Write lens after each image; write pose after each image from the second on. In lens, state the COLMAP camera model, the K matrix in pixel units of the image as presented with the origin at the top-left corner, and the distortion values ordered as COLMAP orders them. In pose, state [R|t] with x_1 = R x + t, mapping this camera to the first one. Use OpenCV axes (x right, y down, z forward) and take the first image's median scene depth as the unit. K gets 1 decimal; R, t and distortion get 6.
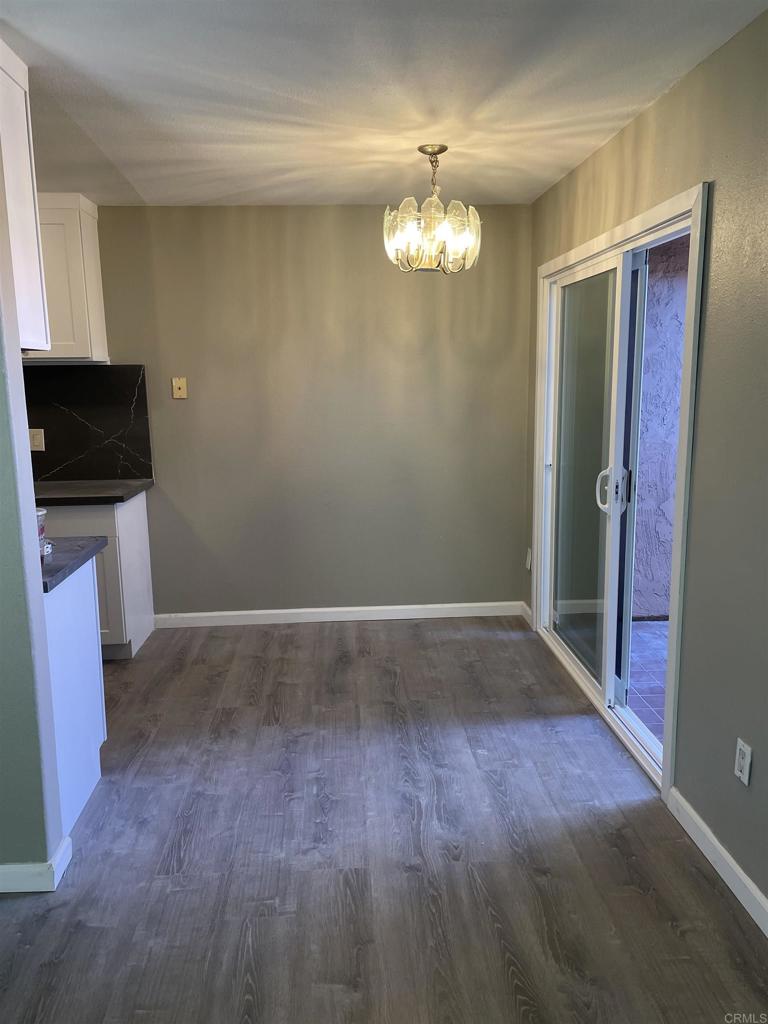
lens RADIAL K [[762.4, 0, 384.0], [0, 762.4, 512.0], [0, 0, 1]] dist [0.087793, -0.135579]
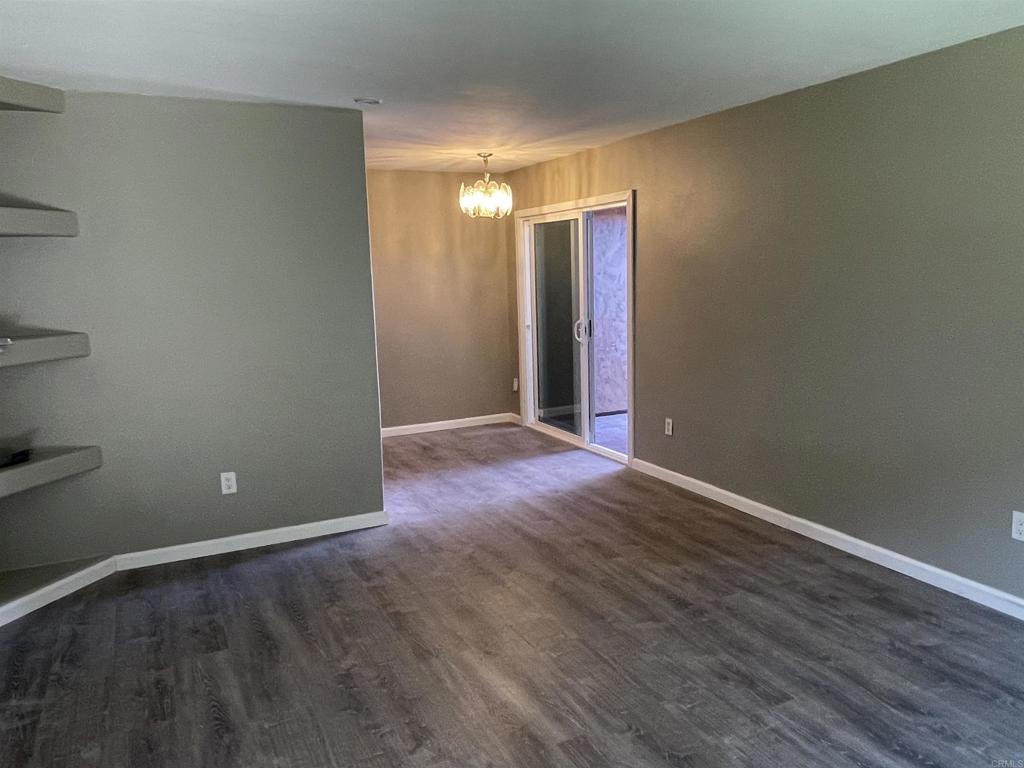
lens RADIAL K [[730.3, 0, 512.0], [0, 730.3, 384.0], [0, 0, 1]] dist [0.004764, -0.003360]
pose [[0.928239, -0.070210, 0.365298, -0.567125], [0.083070, 0.996351, -0.019586, 0.130830], [-0.362590, 0.048525, 0.930684, -0.666146]]
